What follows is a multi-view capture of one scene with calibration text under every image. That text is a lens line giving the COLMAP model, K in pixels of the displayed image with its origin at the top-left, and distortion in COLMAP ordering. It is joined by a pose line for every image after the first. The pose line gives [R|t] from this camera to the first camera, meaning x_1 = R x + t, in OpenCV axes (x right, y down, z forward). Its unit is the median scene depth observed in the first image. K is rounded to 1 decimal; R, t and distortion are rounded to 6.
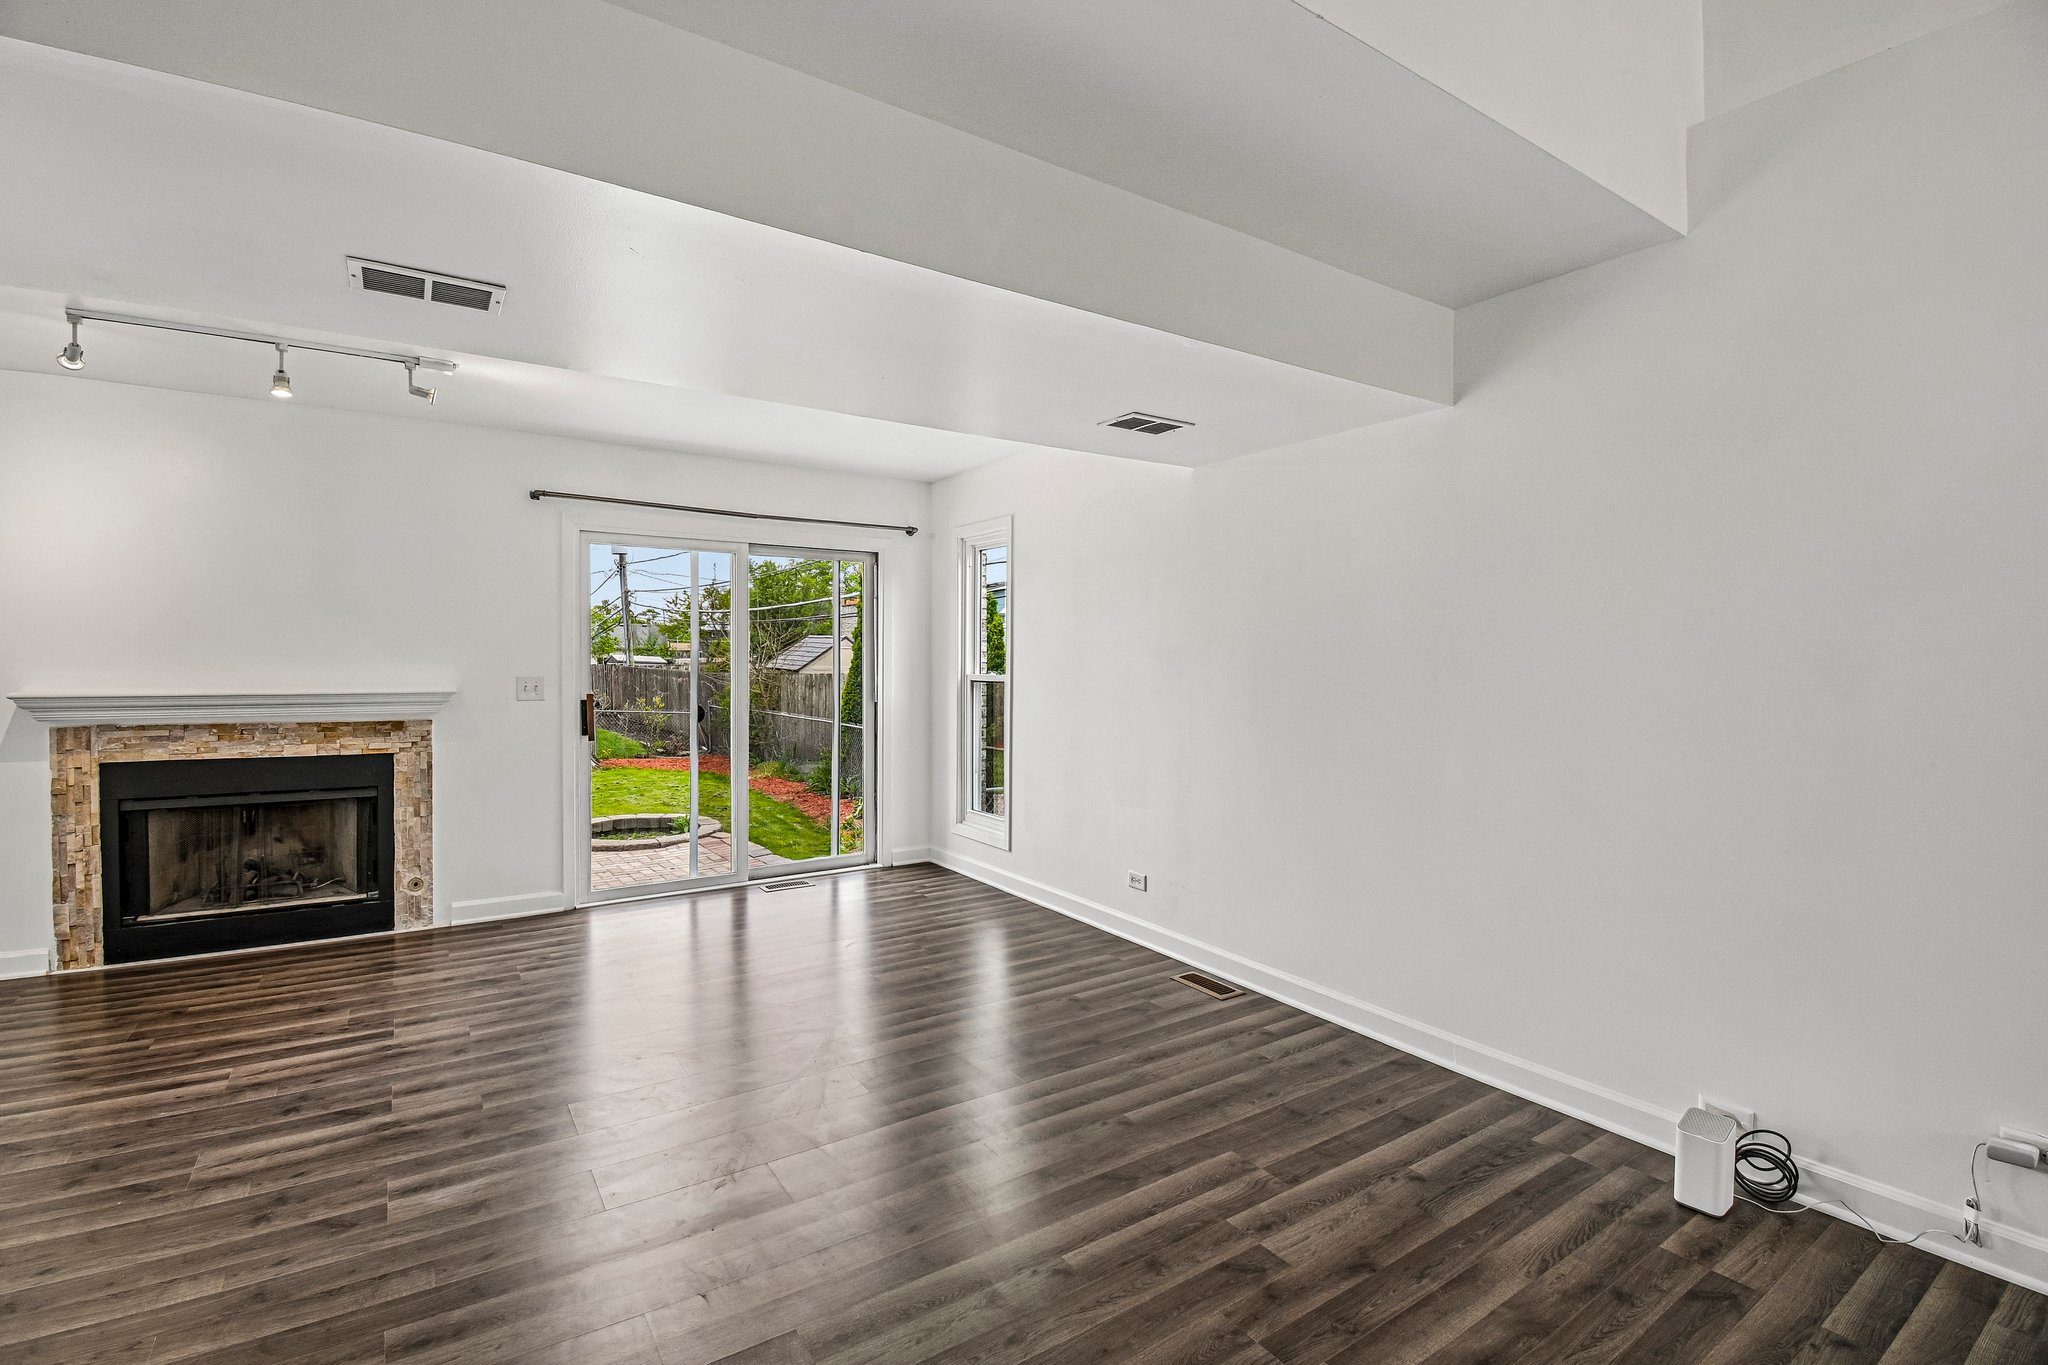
lens RADIAL K [[906.8, 0, 1011.2], [0, 906.8, 660.0], [0, 0, 1]] dist [0.027018, -0.015922]
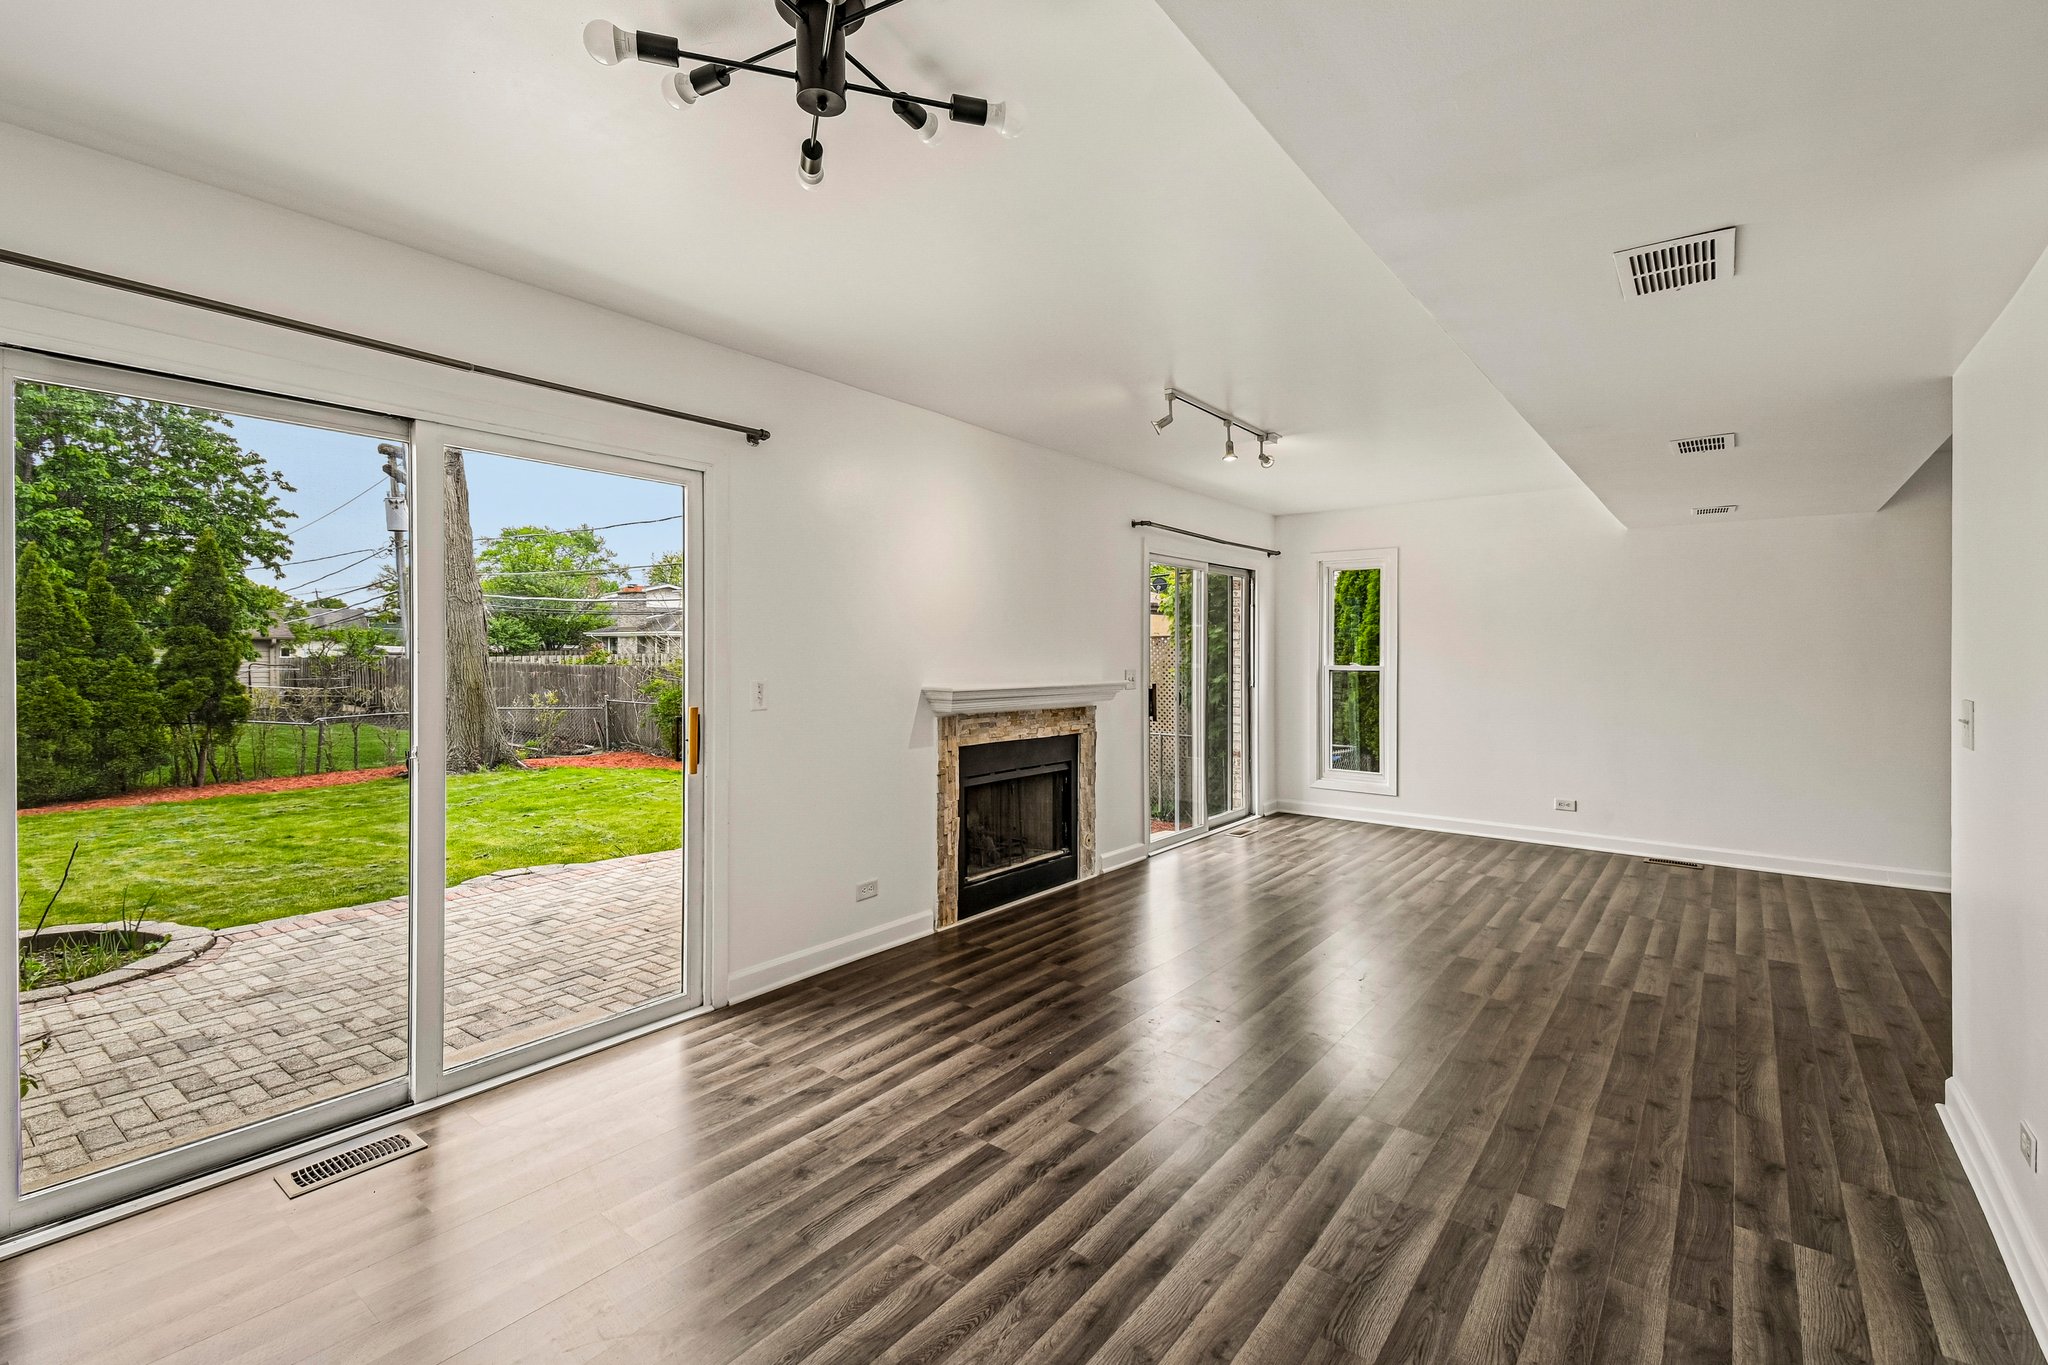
lens RADIAL K [[906.8, 0, 983.0], [0, 906.8, 642.8], [0, 0, 1]] dist [0.027018, -0.015922]
pose [[0.954726, -0.006542, 0.297415, -1.241356], [0.008476, 0.999950, -0.005215, -0.013672], [-0.297366, 0.007500, 0.954734, -0.115922]]
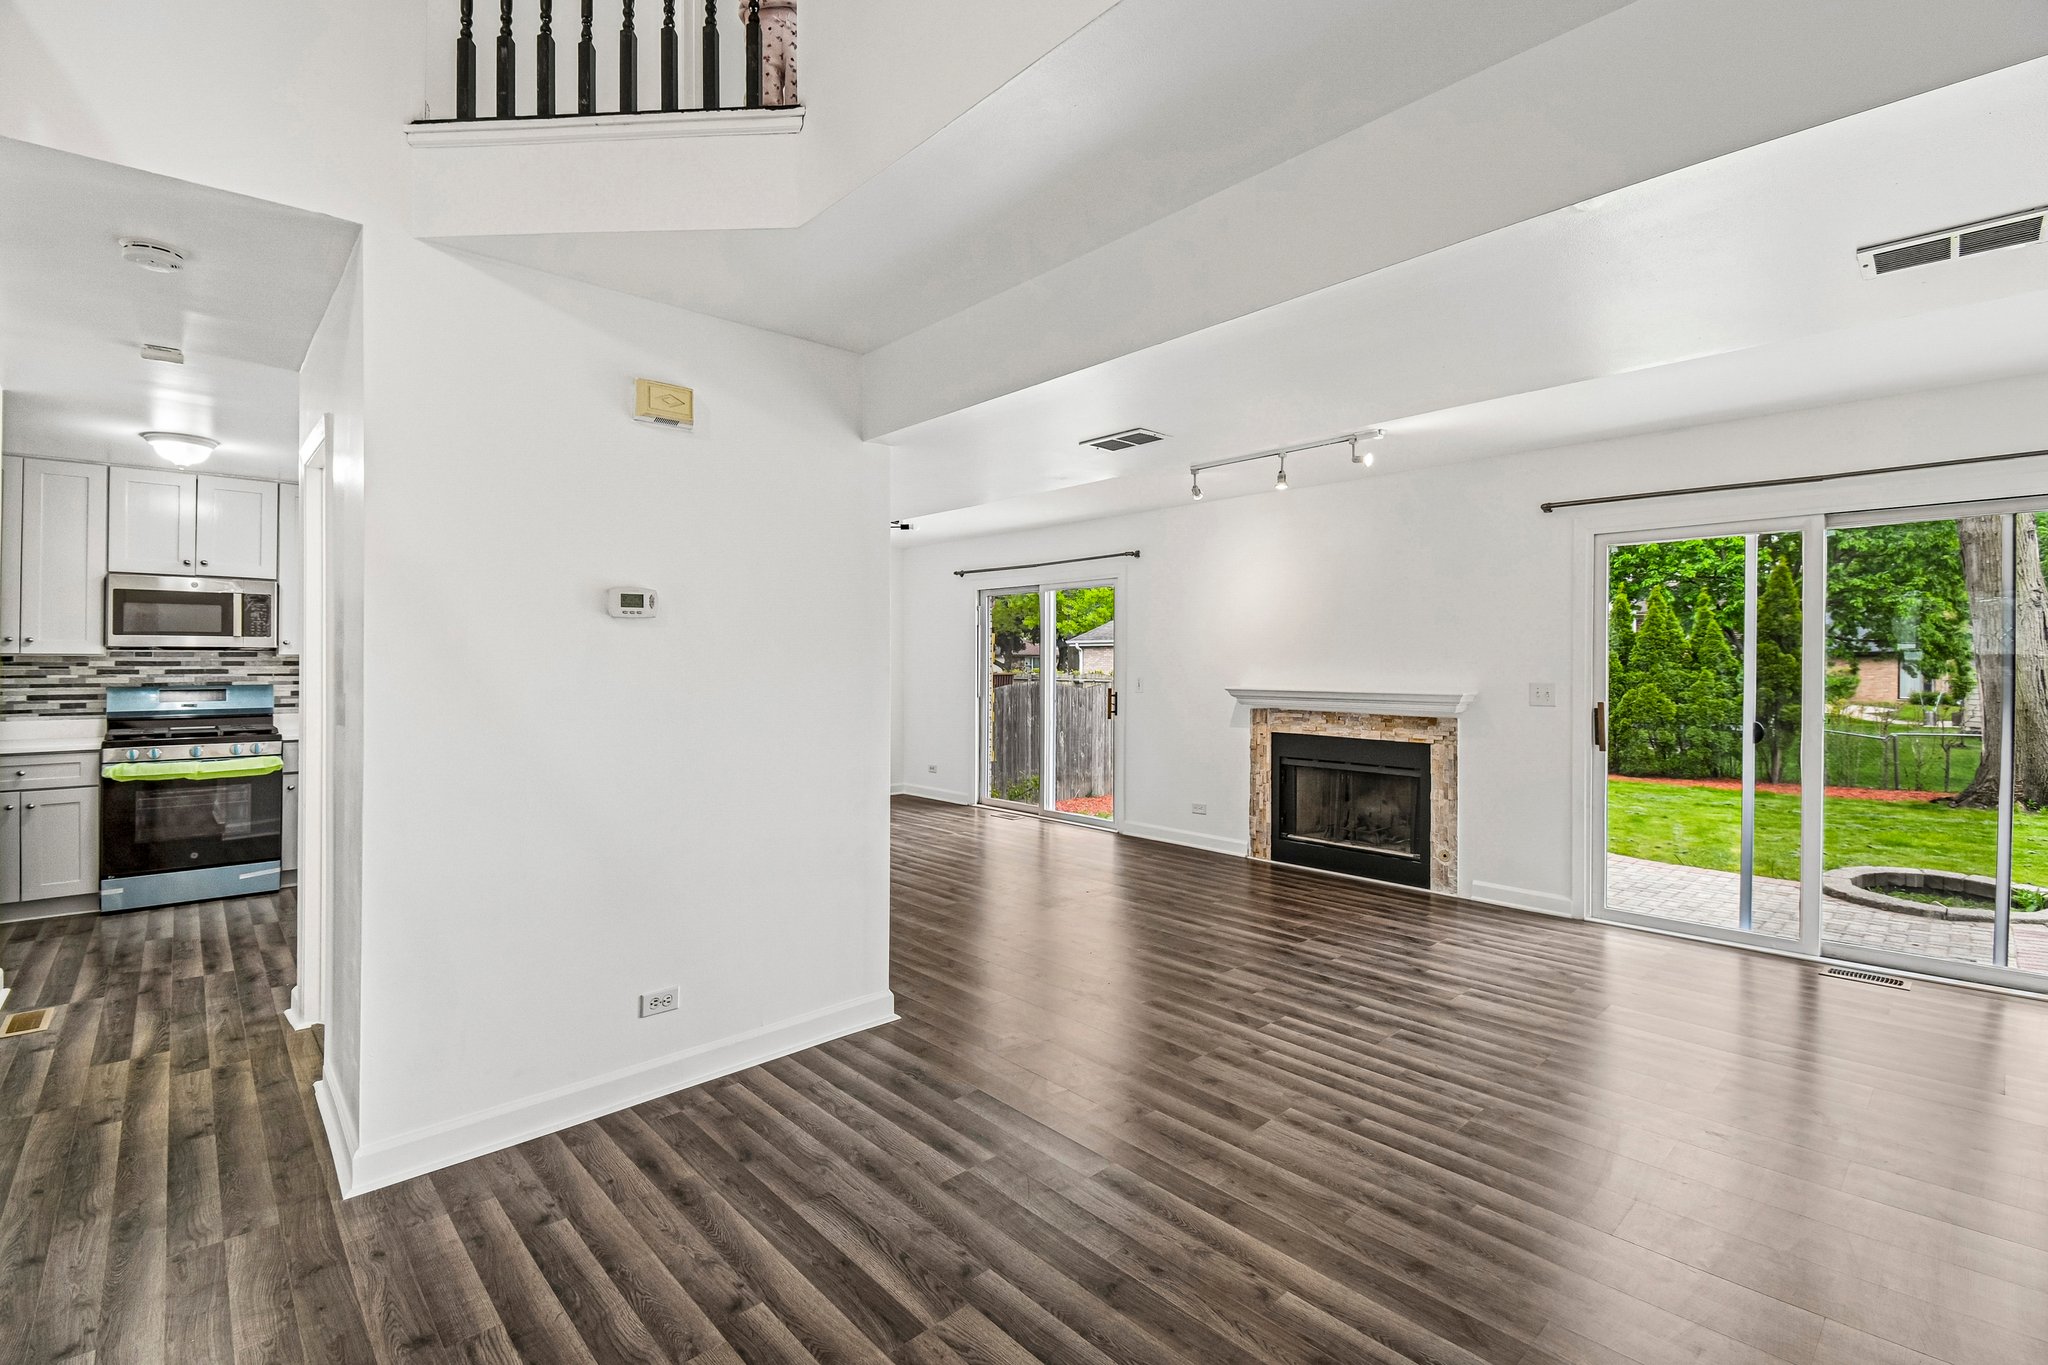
lens RADIAL K [[906.8, 0, 1031.1], [0, 906.8, 663.6], [0, 0, 1]] dist [0.027018, -0.015922]
pose [[0.160893, -0.014093, -0.986871, 0.472497], [0.004350, 0.999898, -0.013570, 0.011057], [0.986962, -0.002109, 0.160938, 0.309292]]
